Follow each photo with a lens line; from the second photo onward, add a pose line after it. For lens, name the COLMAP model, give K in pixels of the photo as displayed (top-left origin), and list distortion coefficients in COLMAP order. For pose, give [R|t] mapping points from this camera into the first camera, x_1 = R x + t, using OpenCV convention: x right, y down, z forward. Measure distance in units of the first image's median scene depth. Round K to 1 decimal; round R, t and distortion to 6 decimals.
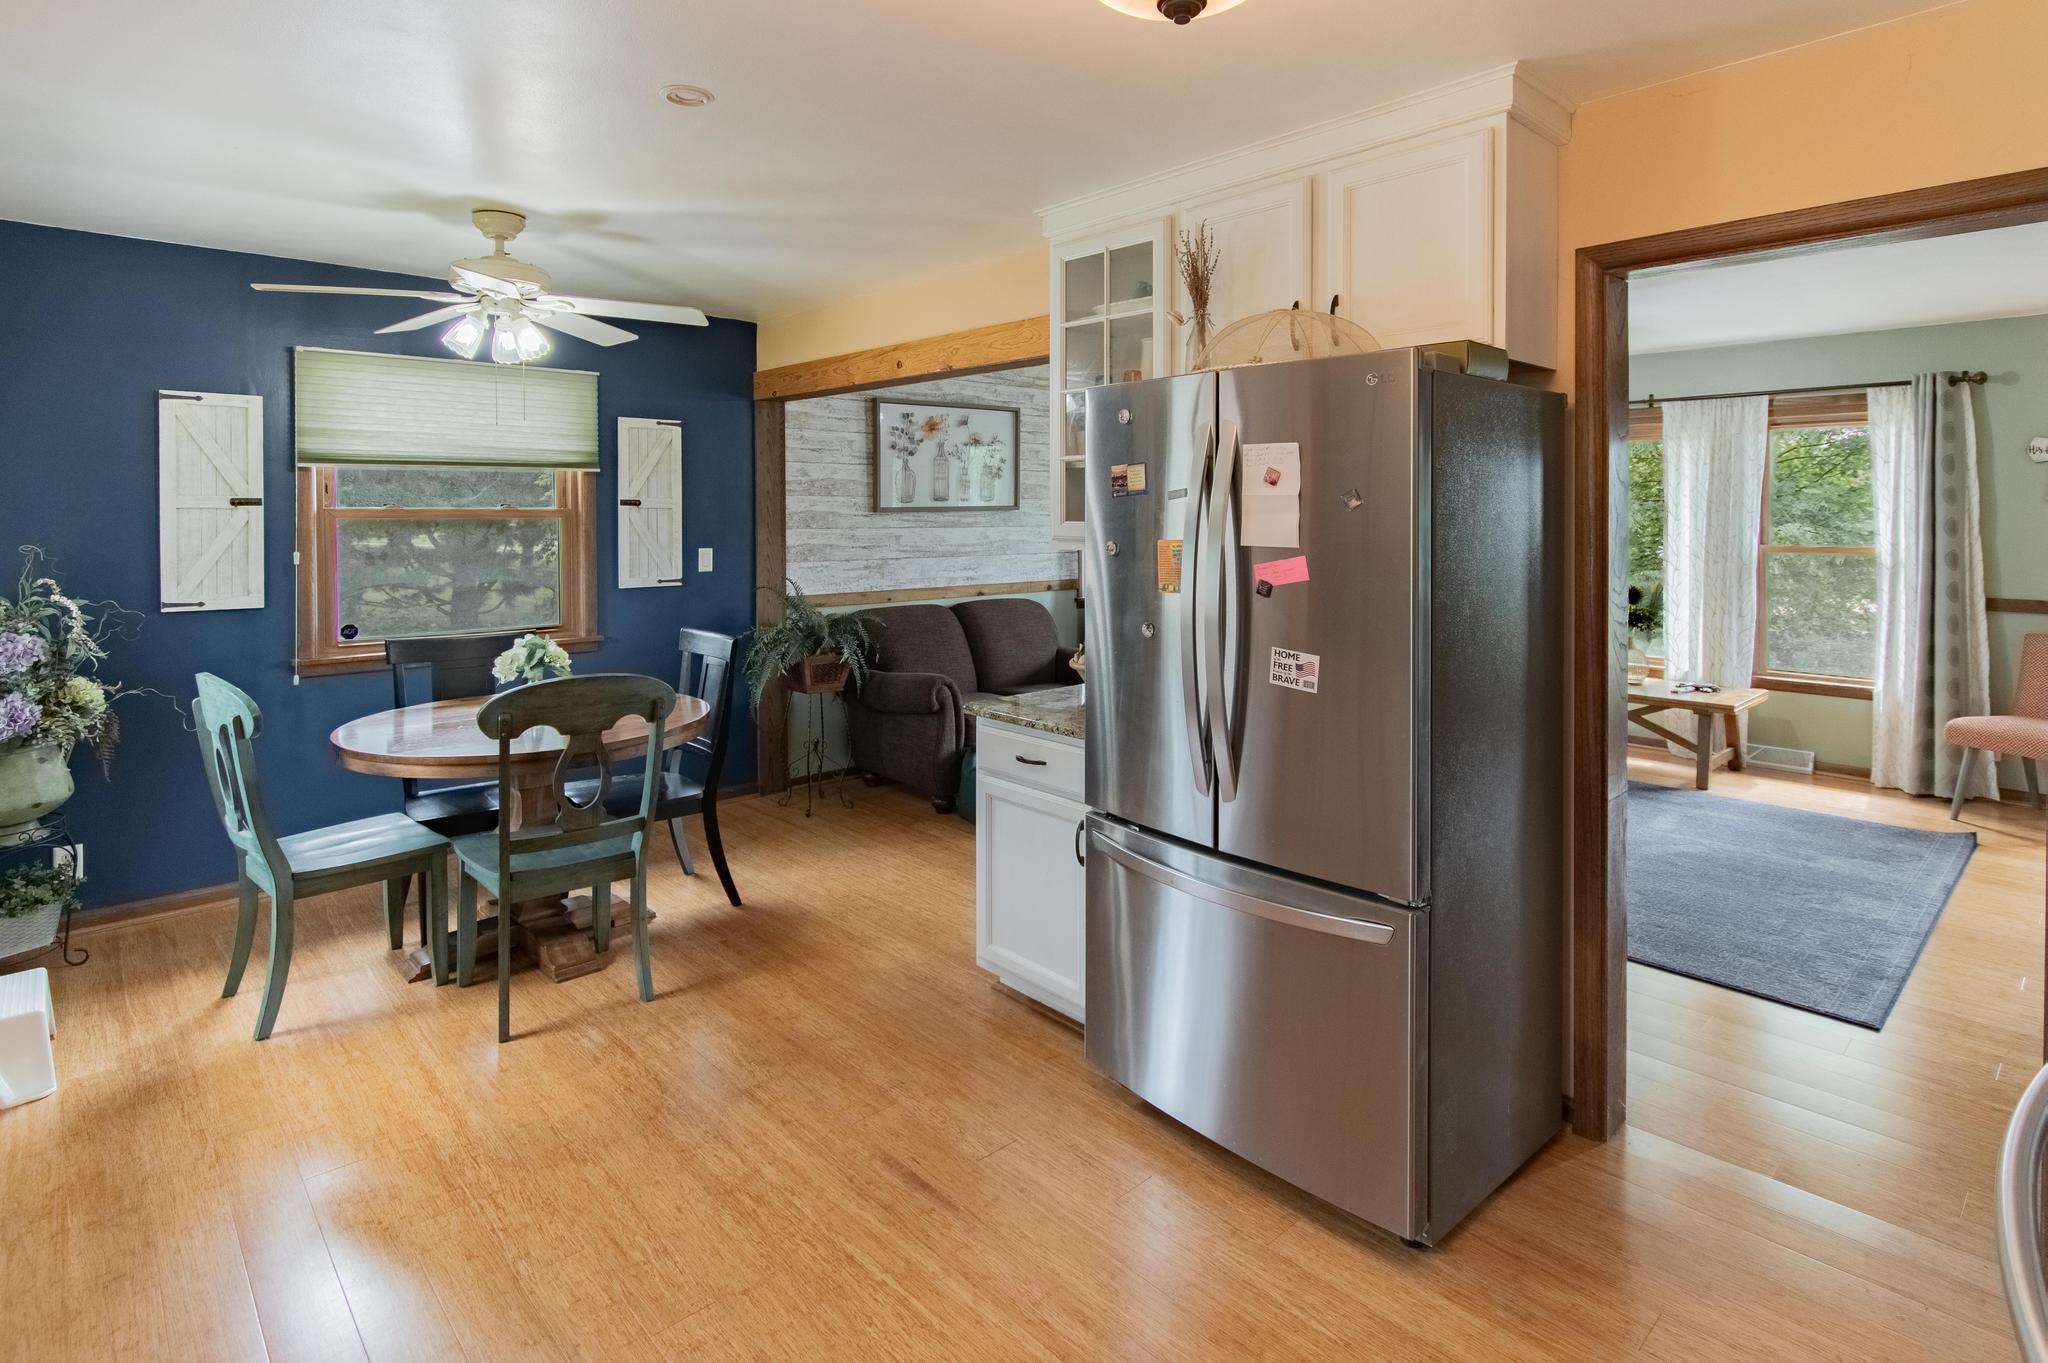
lens RADIAL K [[1029.4, 0, 1044.0], [0, 1029.4, 543.4], [0, 0, 1]] dist [-0.006715, 0.005157]
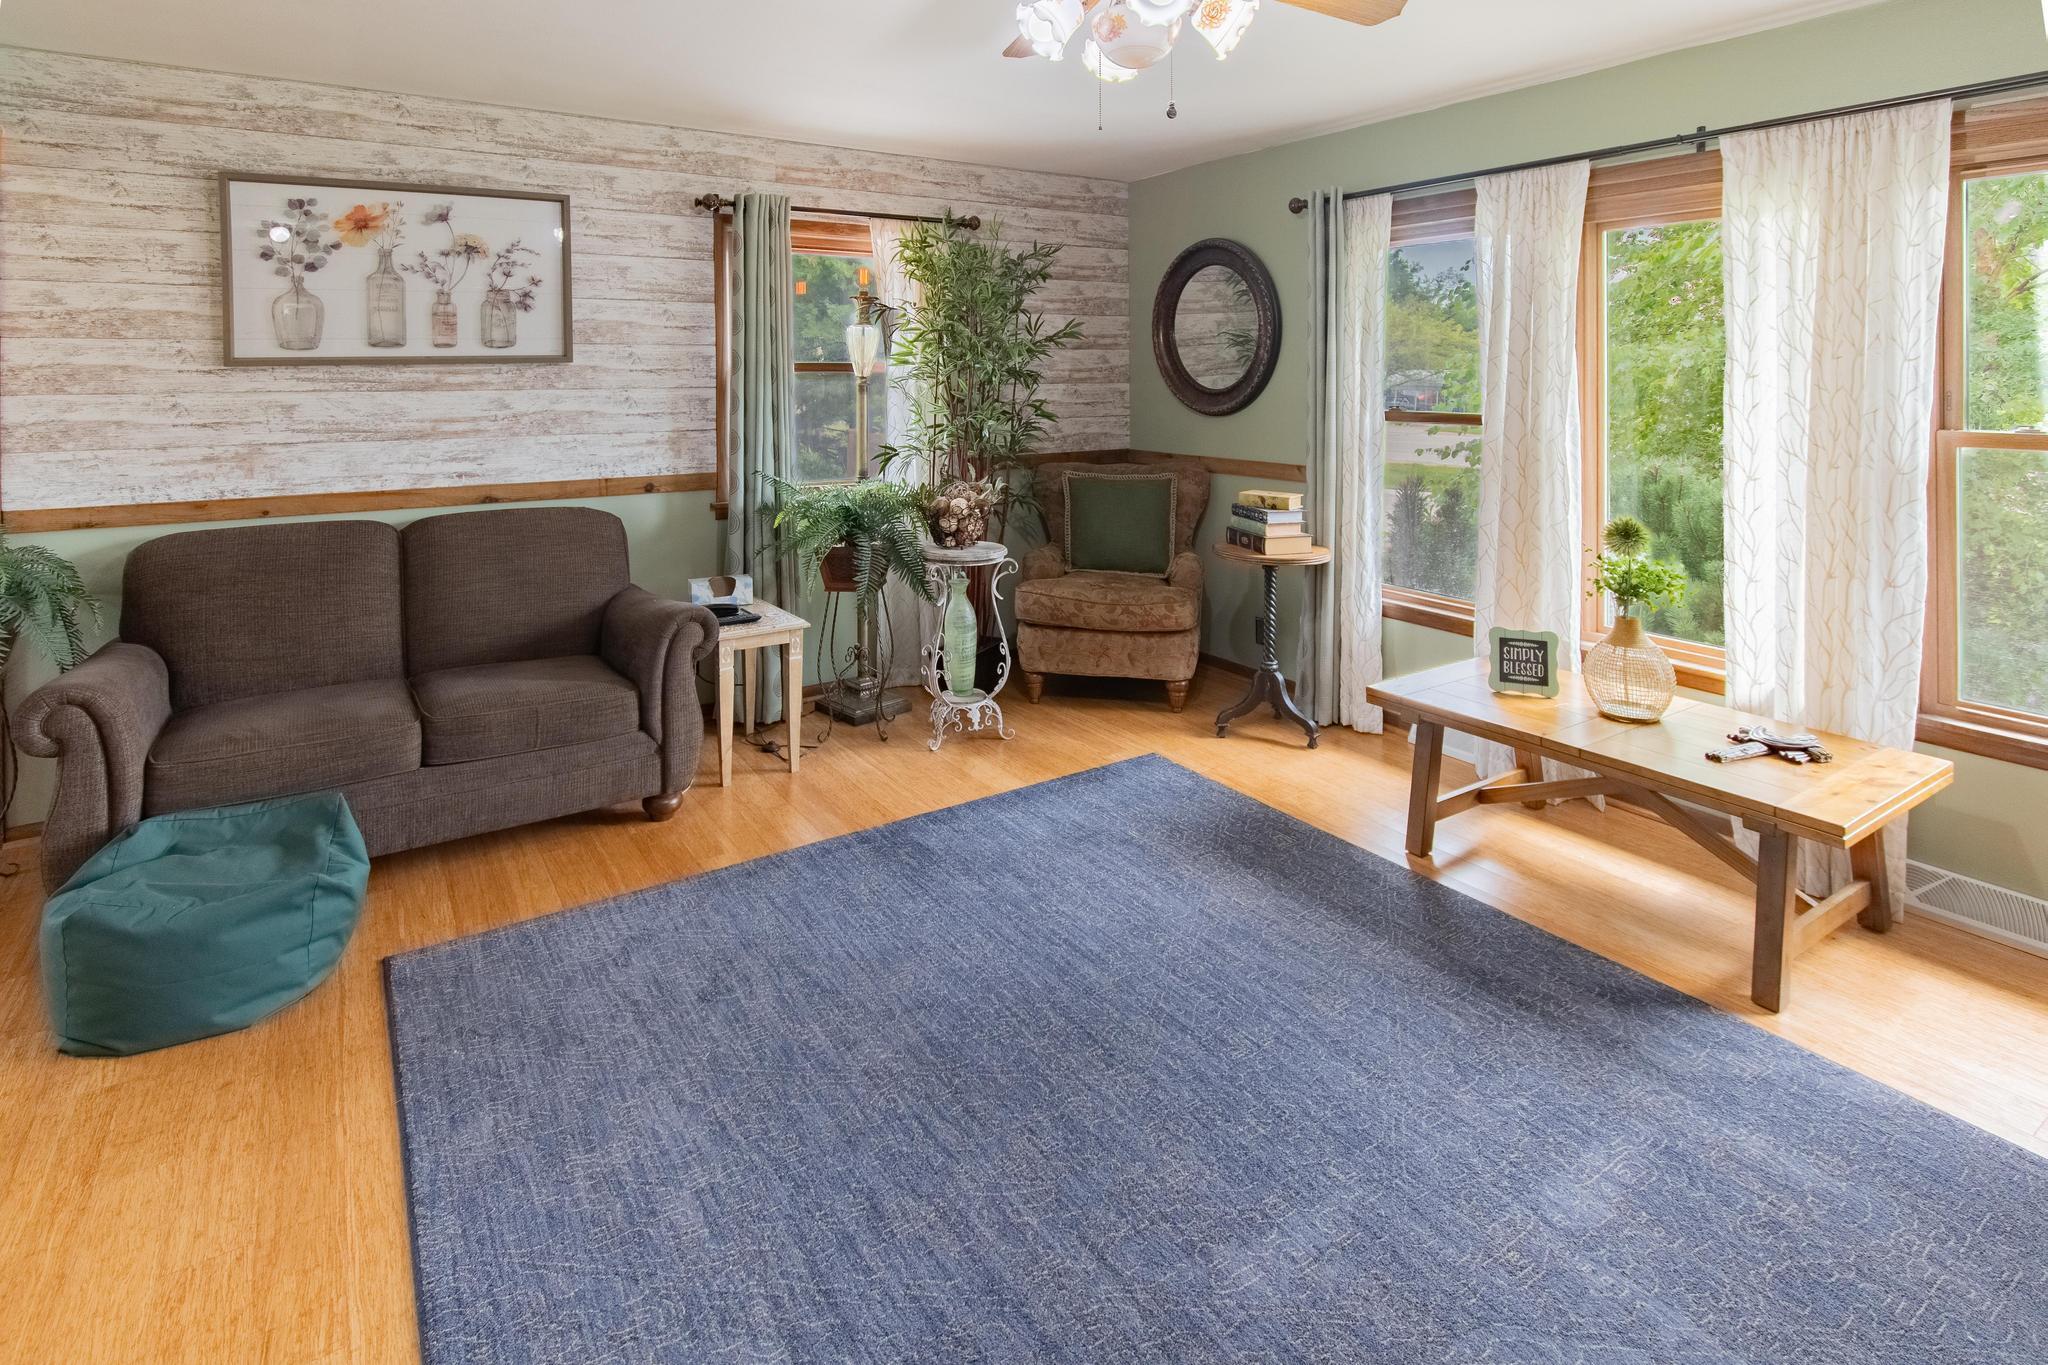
lens RADIAL K [[1050.8, 0, 1027.0], [0, 1050.8, 381.1], [0, 0, 1]] dist [0.005503, -0.003357]
pose [[0.984939, -0.001588, -0.172898, 0.379802], [-0.002085, 0.999776, -0.021055, -0.009458], [0.172892, 0.021099, 0.984715, 0.468463]]
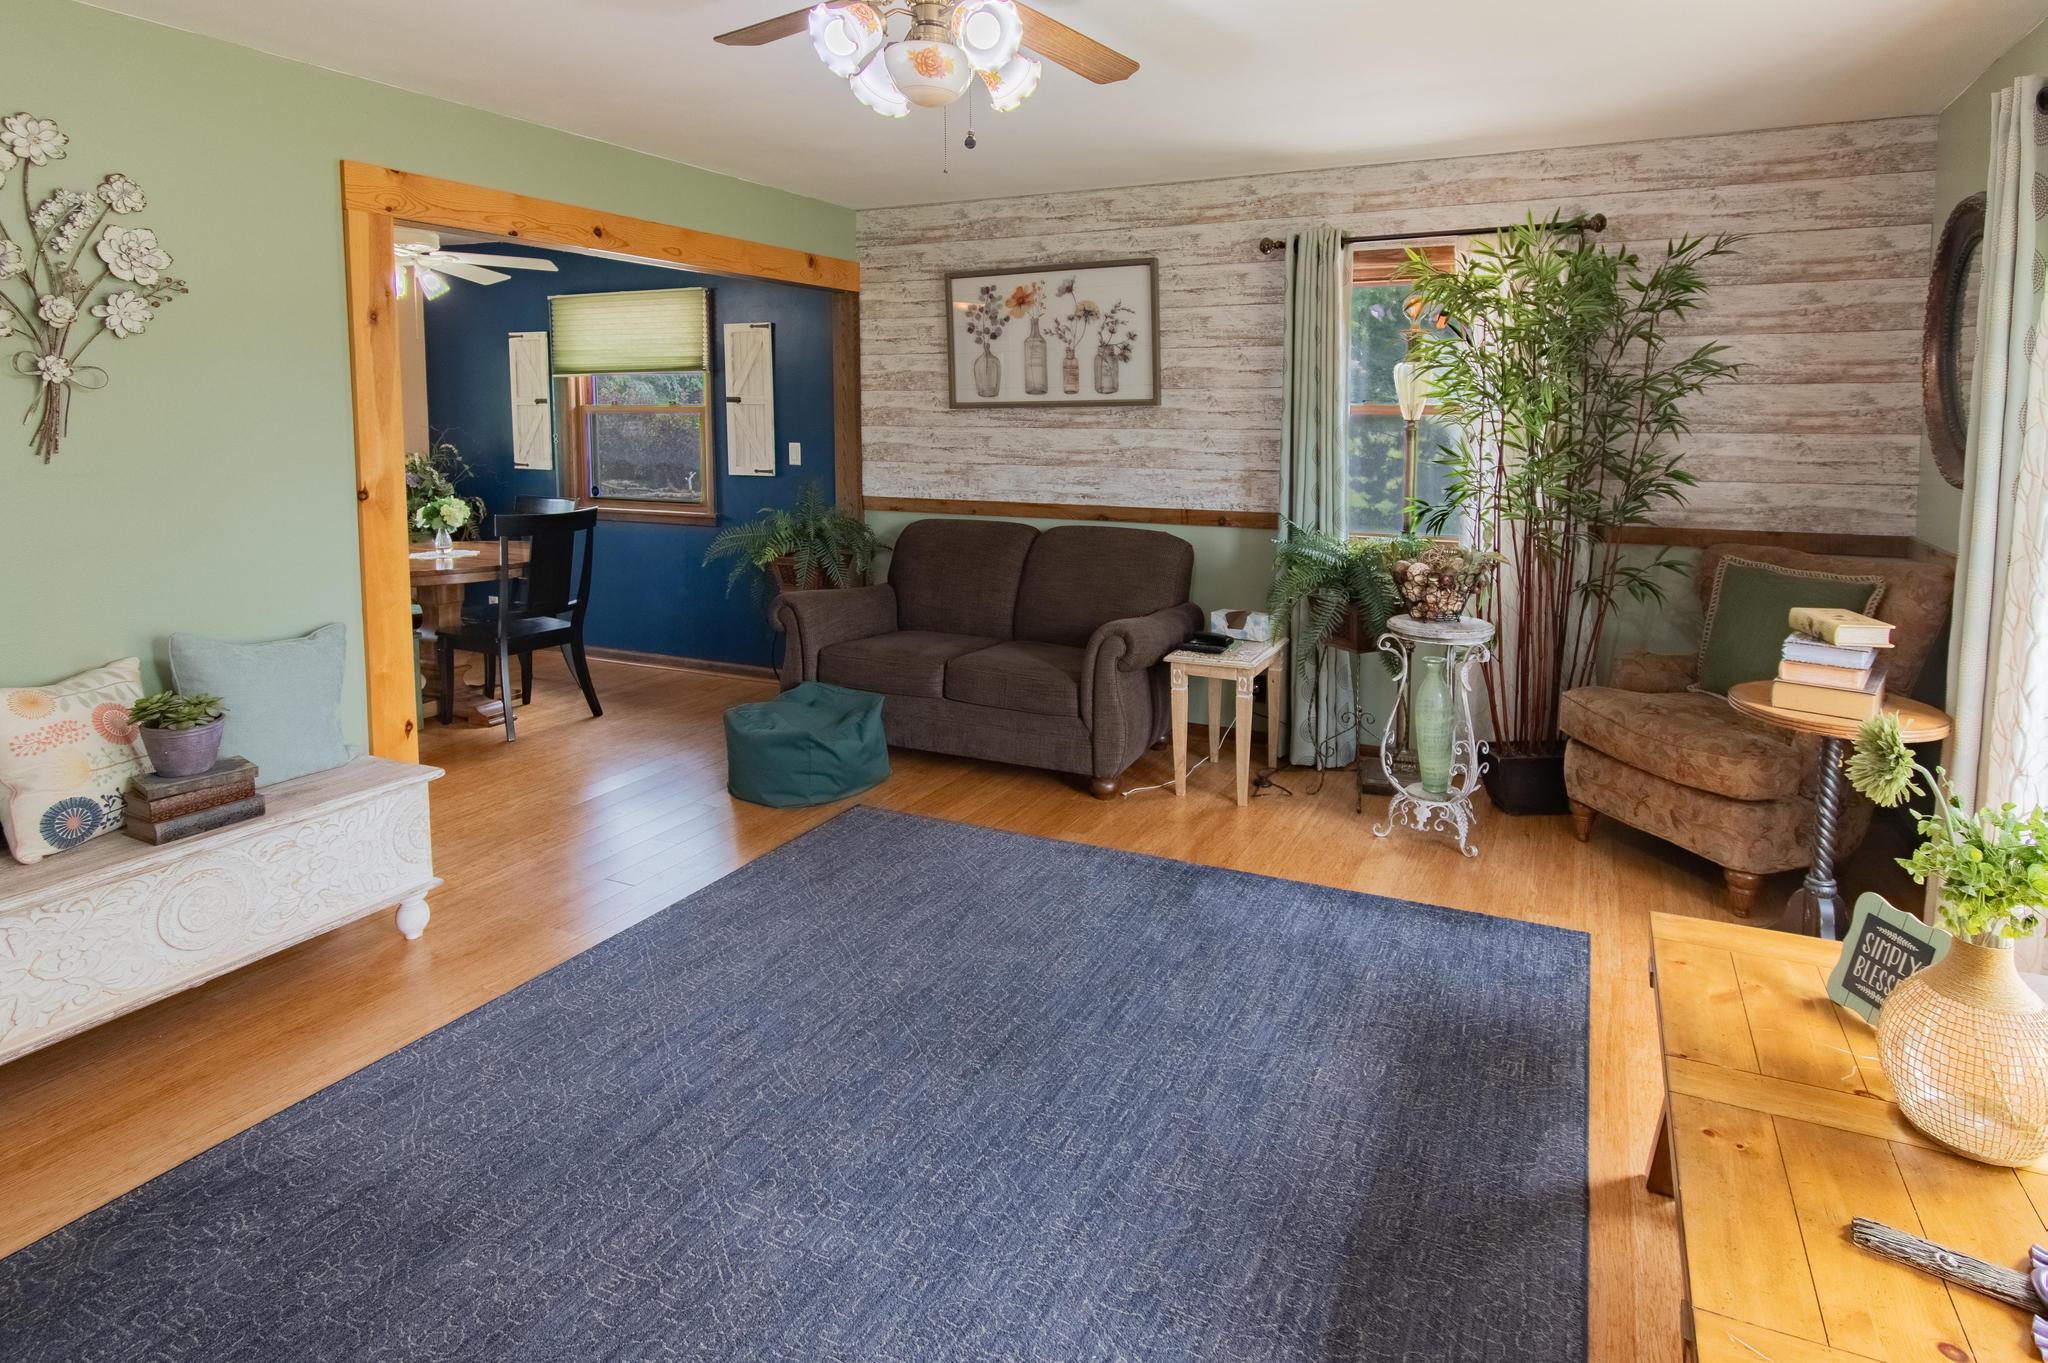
lens RADIAL K [[1116.4, 0, 1083.8], [0, 1116.4, 512.6], [0, 0, 1]] dist [0.003961, -0.001946]
pose [[0.377075, 0.084008, -0.922365, 0.719599], [-0.030126, 0.996464, 0.078441, -0.019197], [0.925693, -0.001791, 0.378272, 0.722778]]
